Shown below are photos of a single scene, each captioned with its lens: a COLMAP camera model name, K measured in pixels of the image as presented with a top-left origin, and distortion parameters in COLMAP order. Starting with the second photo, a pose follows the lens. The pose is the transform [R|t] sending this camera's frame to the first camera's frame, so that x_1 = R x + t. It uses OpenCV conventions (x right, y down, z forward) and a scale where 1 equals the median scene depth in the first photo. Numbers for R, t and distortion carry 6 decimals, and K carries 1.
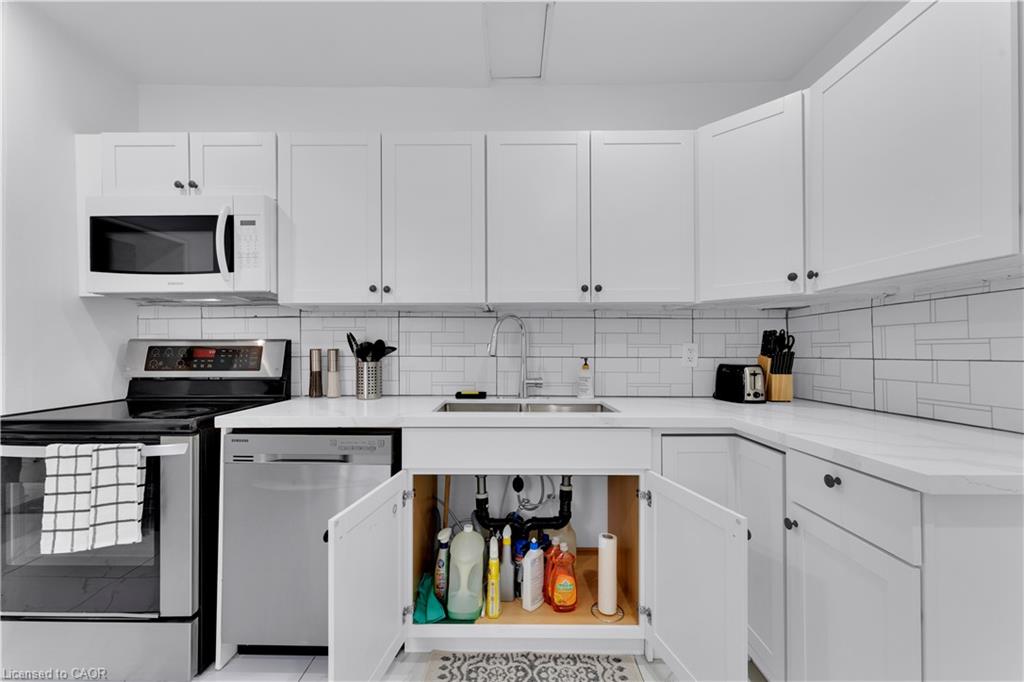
lens RADIAL K [[412.1, 0, 503.4], [0, 412.1, 346.0], [0, 0, 1]] dist [0.000601, -0.000016]
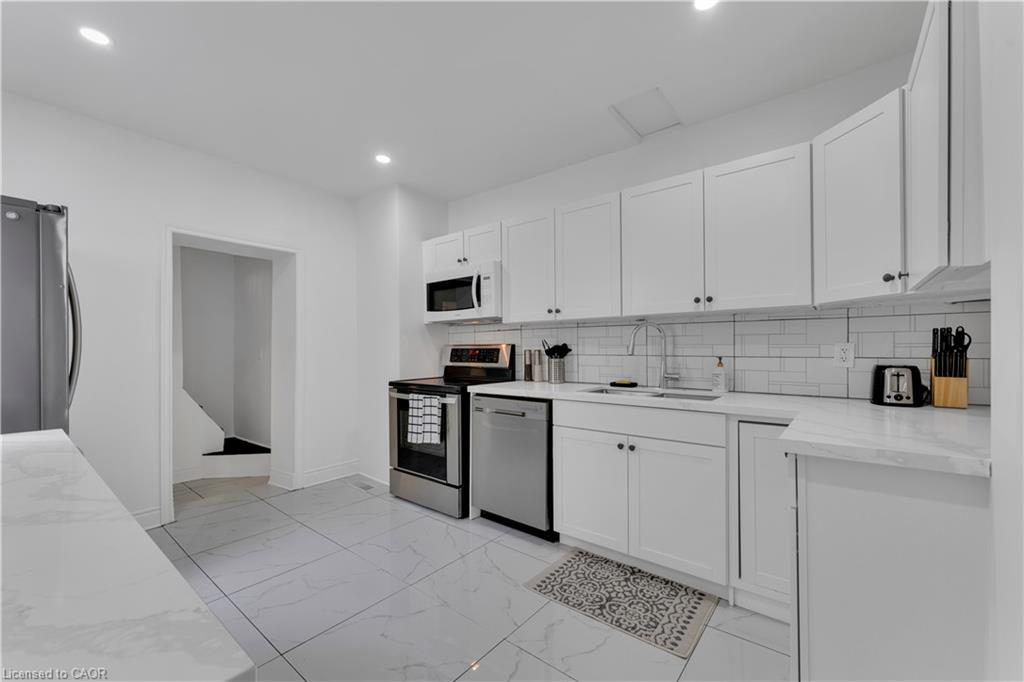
lens RADIAL K [[412.1, 0, 503.4], [0, 412.1, 346.0], [0, 0, 1]] dist [0.000601, -0.000016]
pose [[0.783058, -0.008153, -0.621895, 0.478786], [0.010098, 0.999949, -0.000394, -0.008488], [0.621867, -0.005971, 0.783100, -0.301199]]
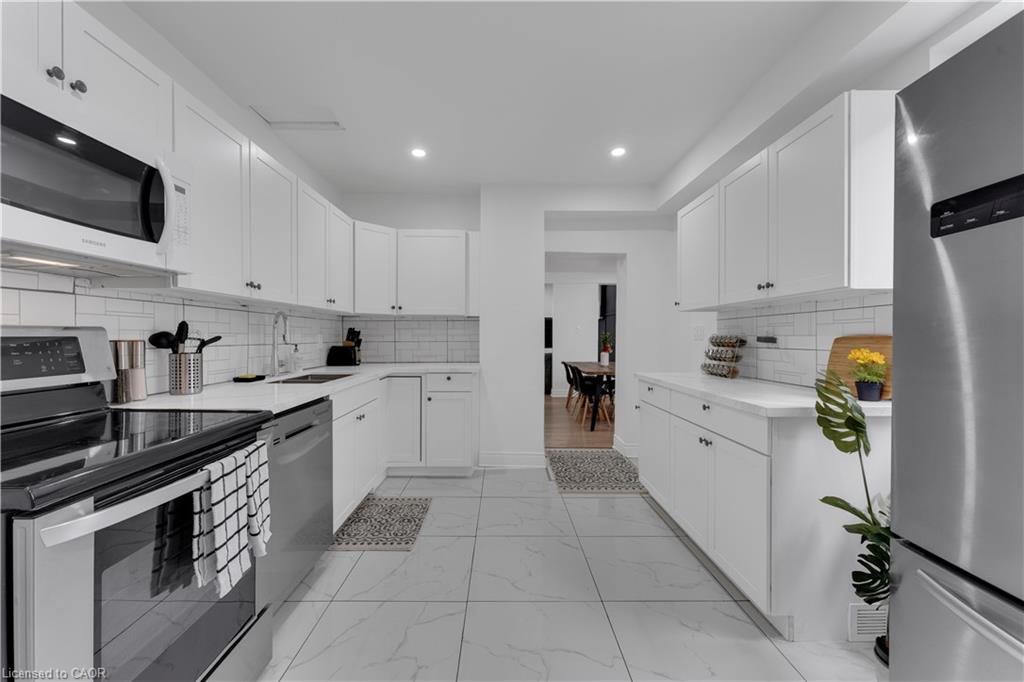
lens RADIAL K [[411.7, 0, 512.0], [0, 411.7, 341.0], [0, 0, 1]] dist [-0.001696, 0.000089]
pose [[-0.032128, -0.012642, 0.999404, -1.351234], [-0.010885, 0.999865, 0.012298, -0.009290], [-0.999424, -0.010483, -0.032262, 0.322862]]
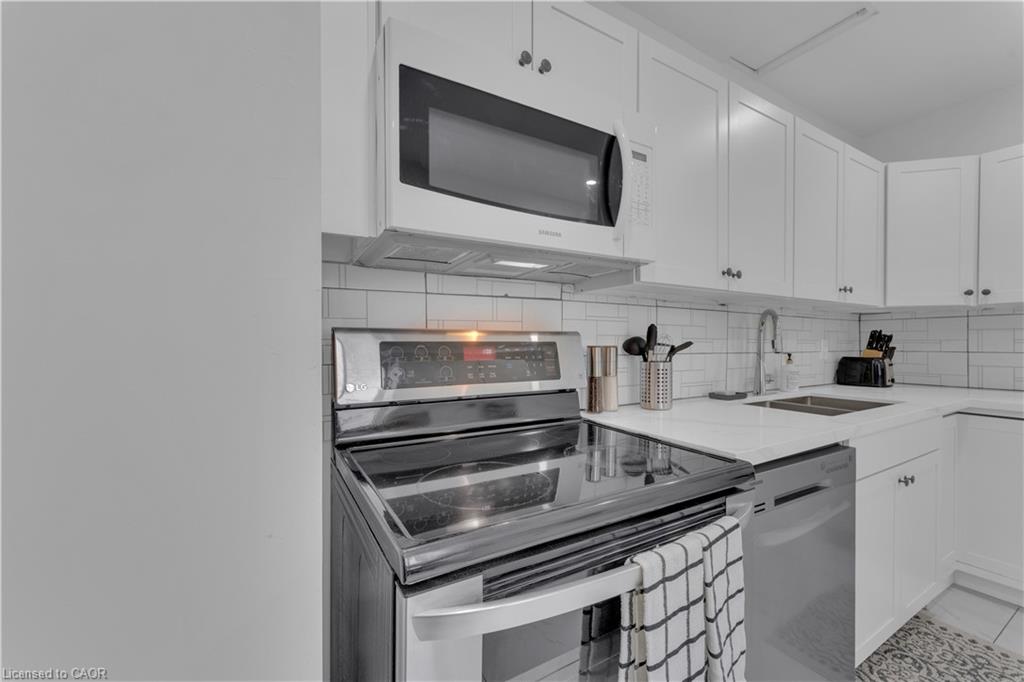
lens RADIAL K [[421.3, 0, 514.0], [0, 421.3, 345.4], [0, 0, 1]] dist [0.002482, 0.000055]
pose [[0.853832, -0.002714, 0.520541, -1.048828], [-0.005731, 0.999877, 0.014613, -0.003718], [-0.520517, -0.015461, 0.853711, 0.479576]]
